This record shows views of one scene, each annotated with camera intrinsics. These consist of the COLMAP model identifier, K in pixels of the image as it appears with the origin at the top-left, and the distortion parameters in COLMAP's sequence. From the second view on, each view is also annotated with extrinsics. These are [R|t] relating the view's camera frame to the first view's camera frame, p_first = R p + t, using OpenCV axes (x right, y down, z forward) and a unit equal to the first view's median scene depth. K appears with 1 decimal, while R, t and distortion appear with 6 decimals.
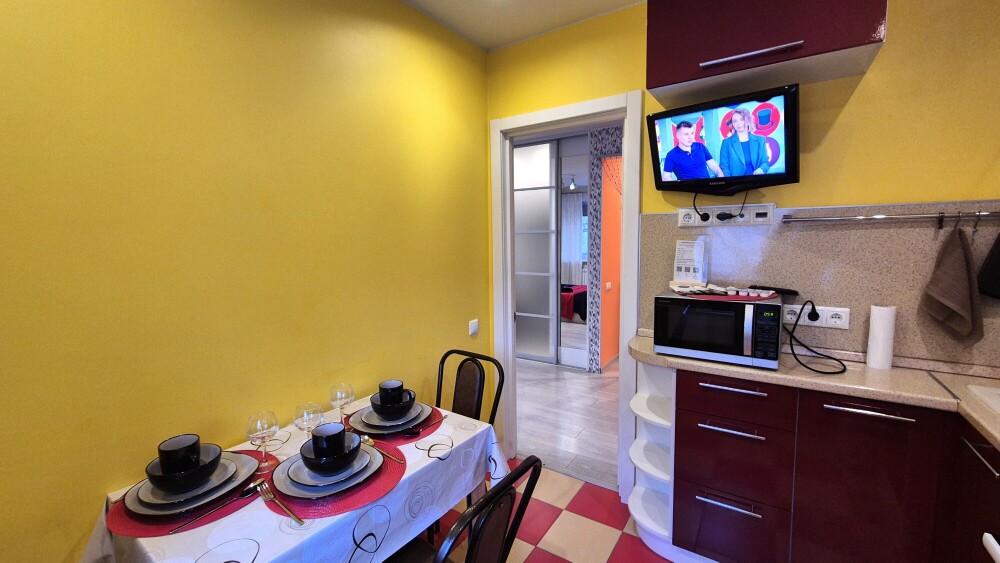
lens RADIAL K [[410.0, 0, 497.7], [0, 410.0, 278.0], [0, 0, 1]] dist [0.001925, 0.000449]
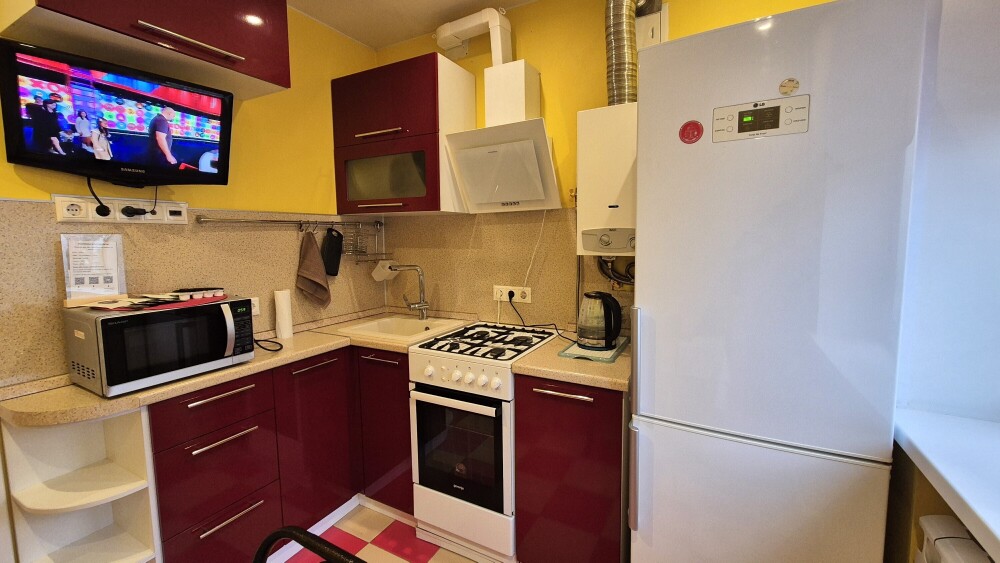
lens RADIAL K [[411.7, 0, 498.0], [0, 411.7, 274.5], [0, 0, 1]] dist [0.001343, 0.000274]
pose [[-0.086868, -0.079974, 0.993005, -0.356856], [0.111668, 0.989709, 0.089478, -0.017614], [-0.989942, 0.118659, -0.077044, 0.363072]]
